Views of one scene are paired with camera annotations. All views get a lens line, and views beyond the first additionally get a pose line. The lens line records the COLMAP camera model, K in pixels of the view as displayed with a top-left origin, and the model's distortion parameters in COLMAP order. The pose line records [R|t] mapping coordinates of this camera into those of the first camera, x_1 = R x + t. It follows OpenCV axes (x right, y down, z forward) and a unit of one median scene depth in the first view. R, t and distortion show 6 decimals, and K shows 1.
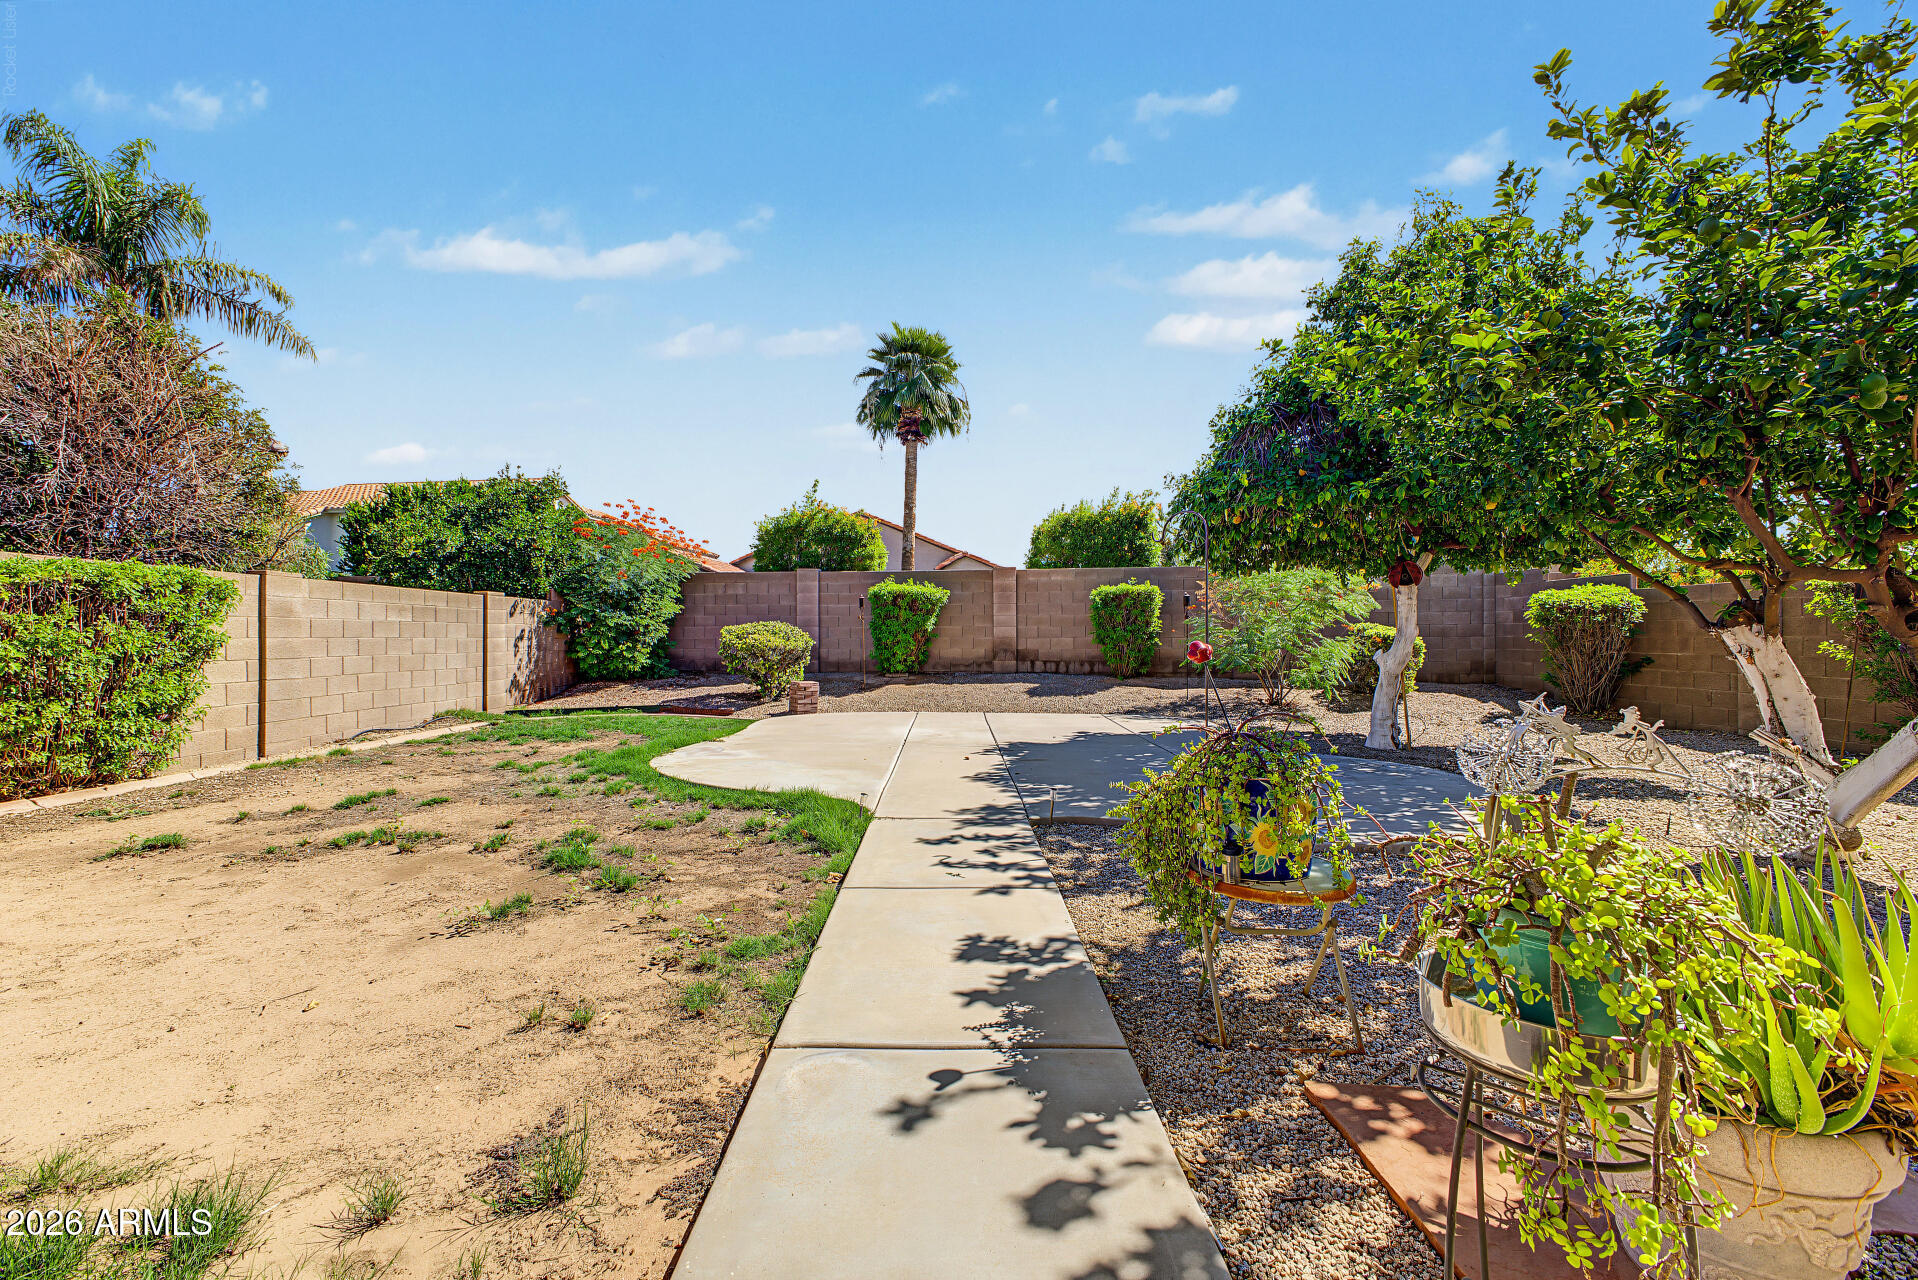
lens RADIAL K [[751.9, 0, 953.9], [0, 751.9, 624.8], [0, 0, 1]] dist [-0.003001, -0.001281]
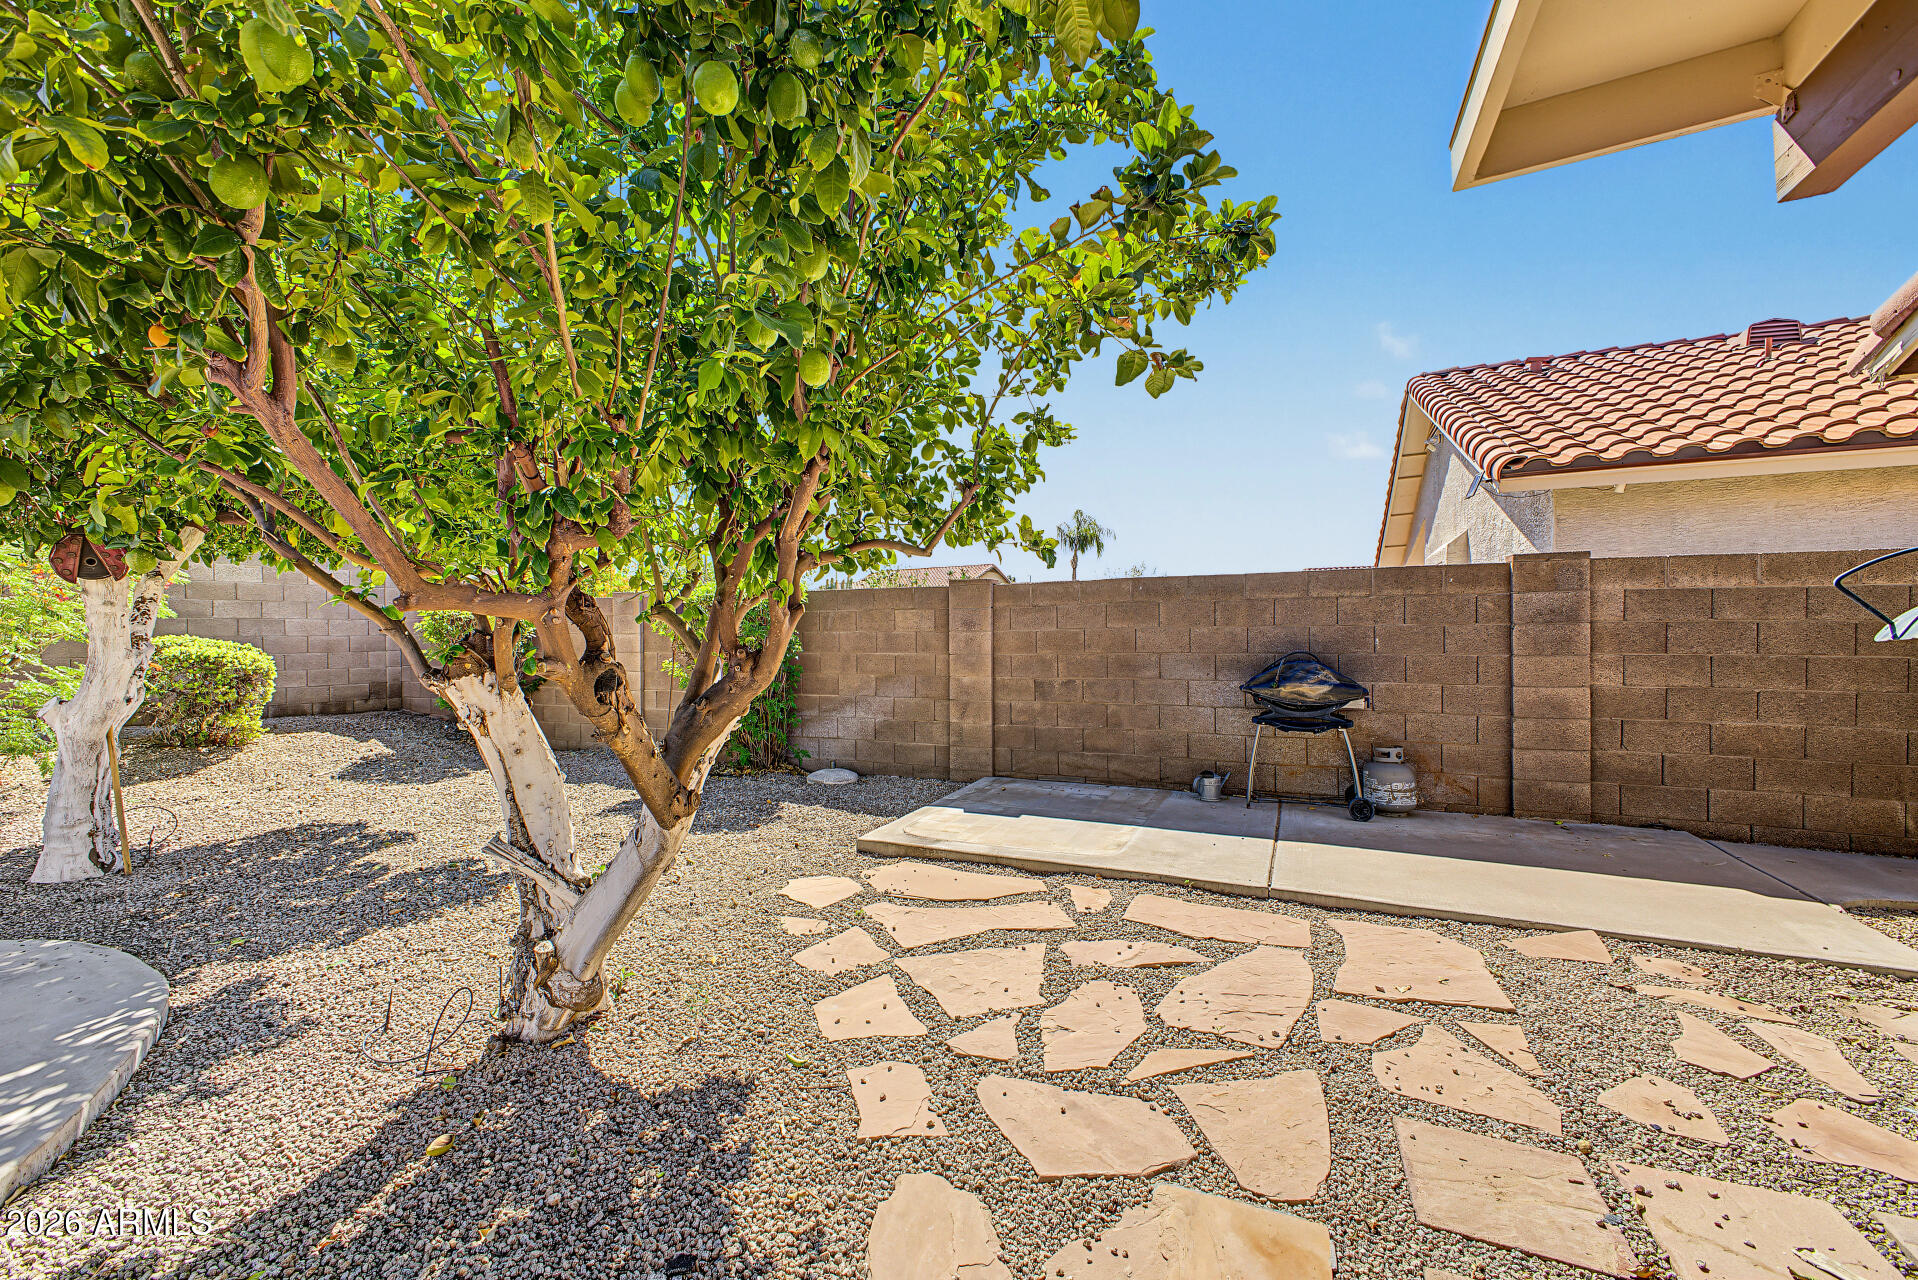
lens RADIAL K [[751.9, 0, 946.3], [0, 751.9, 632.7], [0, 0, 1]] dist [-0.003001, -0.001281]
pose [[0.408597, -0.003985, 0.912706, 0.487638], [-0.007410, 0.999943, 0.007683, -0.030478], [-0.912685, -0.009902, 0.408544, 0.295671]]
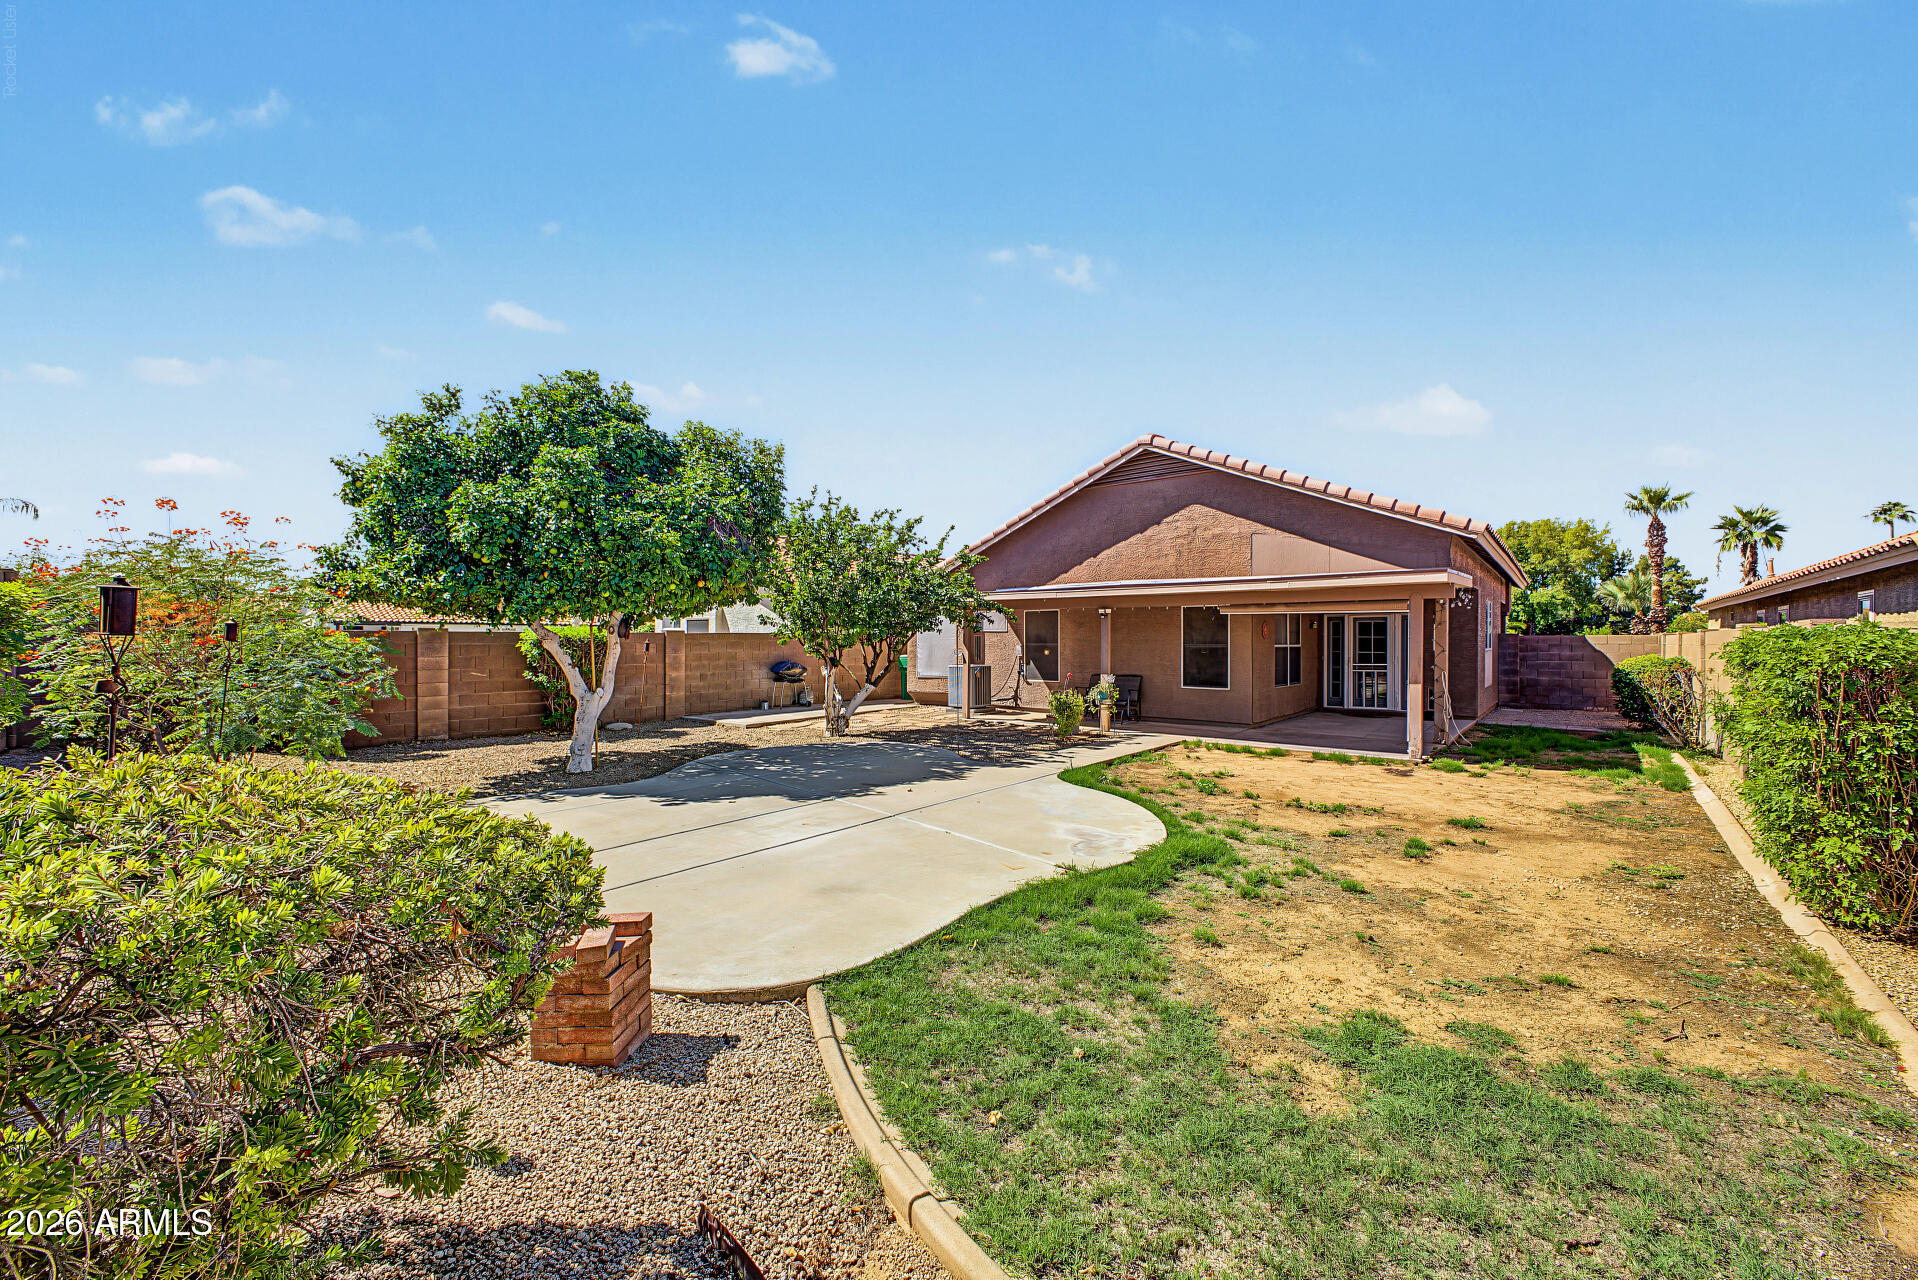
lens RADIAL K [[751.9, 0, 955.7], [0, 751.9, 649.1], [0, 0, 1]] dist [-0.003001, -0.001281]
pose [[-0.792517, 0.001562, 0.609848, -0.598567], [-0.005668, 0.999935, -0.009926, -0.019123], [-0.609823, -0.011323, -0.792456, 1.891424]]
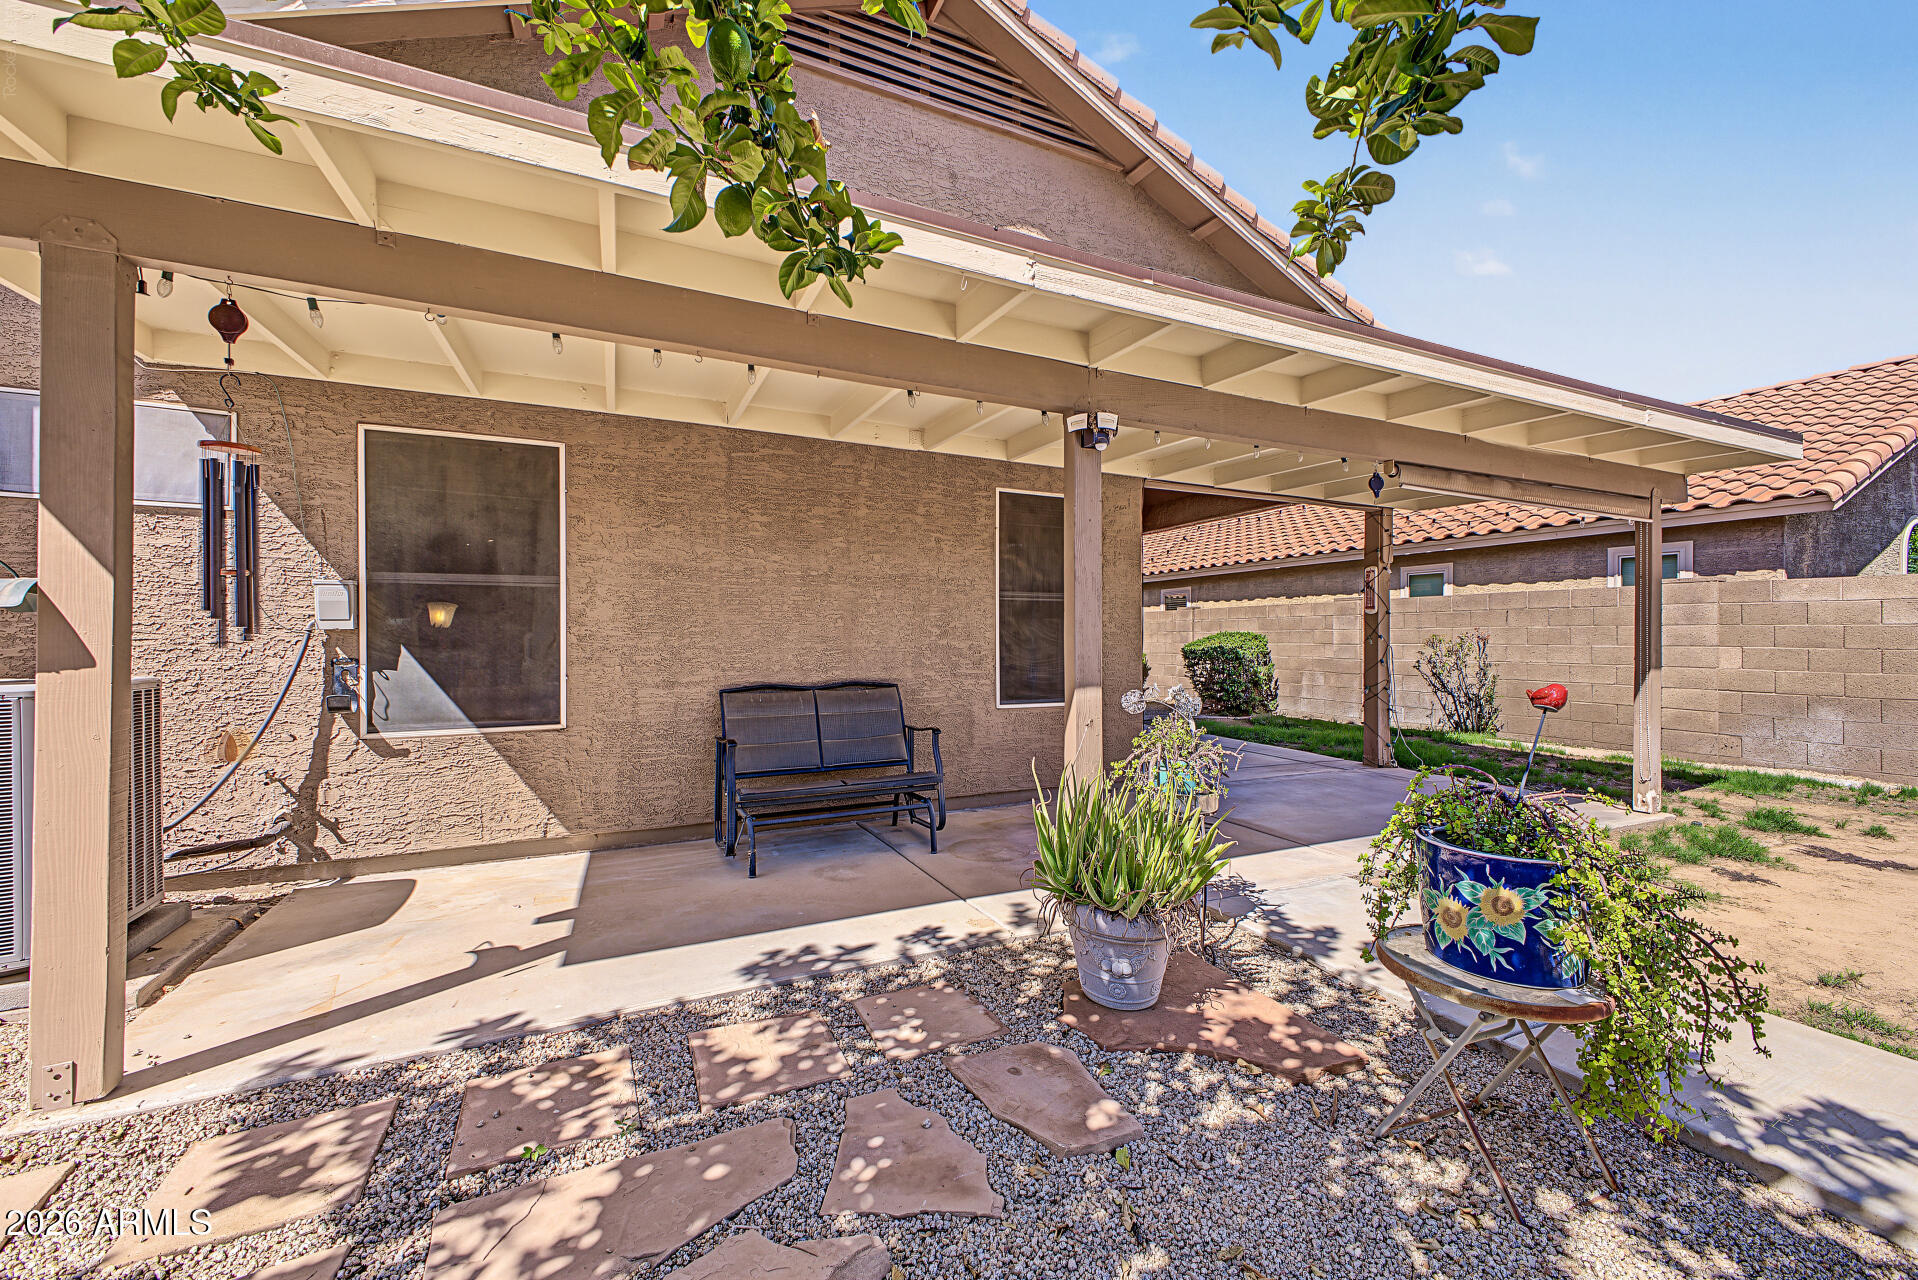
lens RADIAL K [[751.9, 0, 955.7], [0, 751.9, 628.7], [0, 0, 1]] dist [-0.003001, -0.001281]
pose [[-0.893854, 0.008953, -0.448269, 0.509796], [0.010577, 0.999943, -0.001120, -0.018161], [0.448234, -0.005742, -0.893898, 0.577847]]
